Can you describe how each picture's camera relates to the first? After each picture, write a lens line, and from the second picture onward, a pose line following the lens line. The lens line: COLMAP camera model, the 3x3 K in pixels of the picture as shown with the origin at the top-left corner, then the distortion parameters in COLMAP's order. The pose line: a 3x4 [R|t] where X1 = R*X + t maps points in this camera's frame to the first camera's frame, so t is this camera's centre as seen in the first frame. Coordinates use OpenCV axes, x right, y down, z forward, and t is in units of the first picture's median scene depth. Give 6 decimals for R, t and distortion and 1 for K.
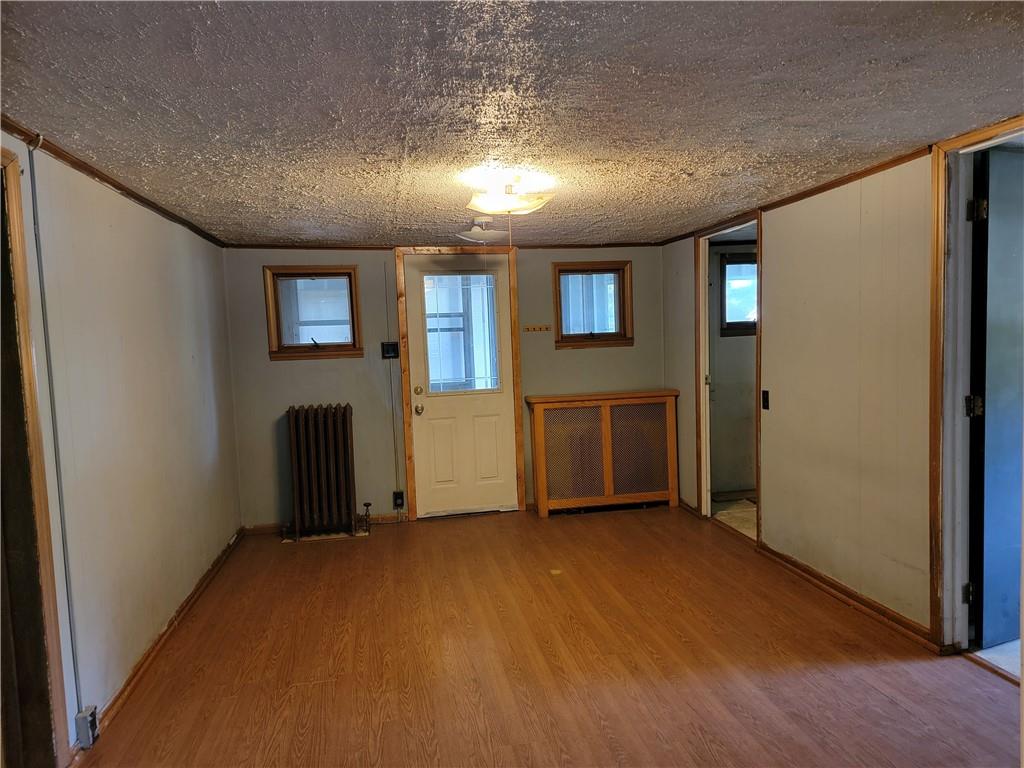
lens RADIAL K [[698.0, 0, 516.1], [0, 698.0, 382.2], [0, 0, 1]] dist [0.034151, -0.022974]
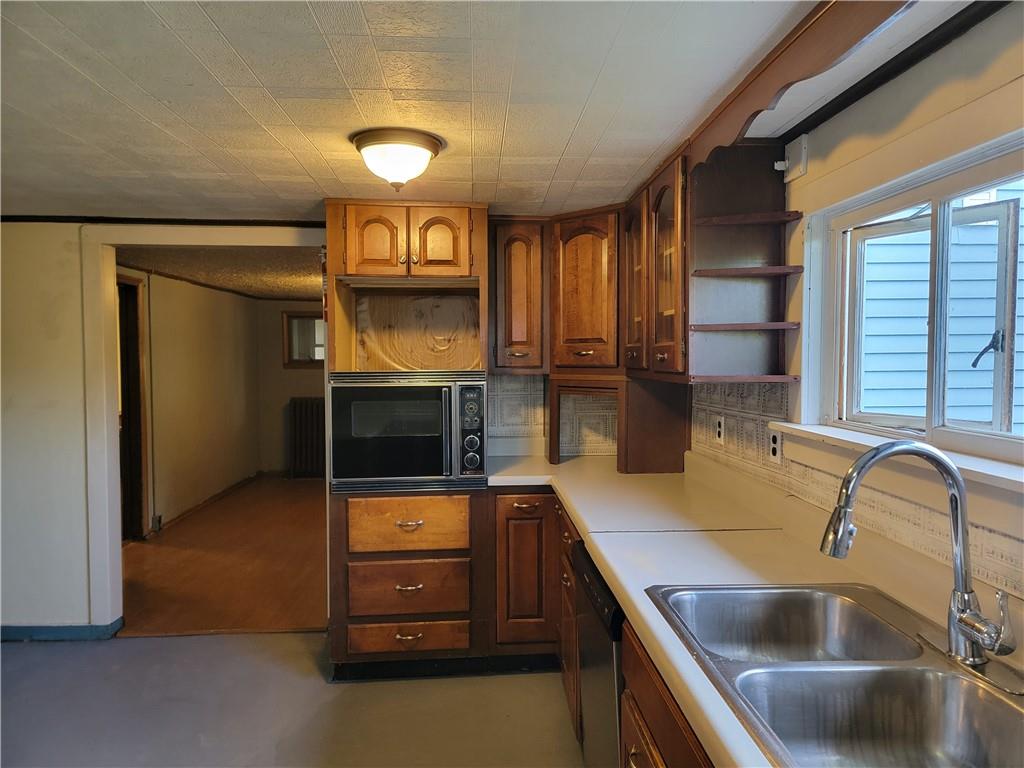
lens RADIAL K [[698.0, 0, 510.5], [0, 698.0, 385.8], [0, 0, 1]] dist [0.034151, -0.022974]
pose [[0.989927, 0.045289, -0.134139, 0.795068], [-0.048669, 0.998572, -0.022028, 0.037292], [0.132949, 0.028334, 0.990718, -1.095440]]
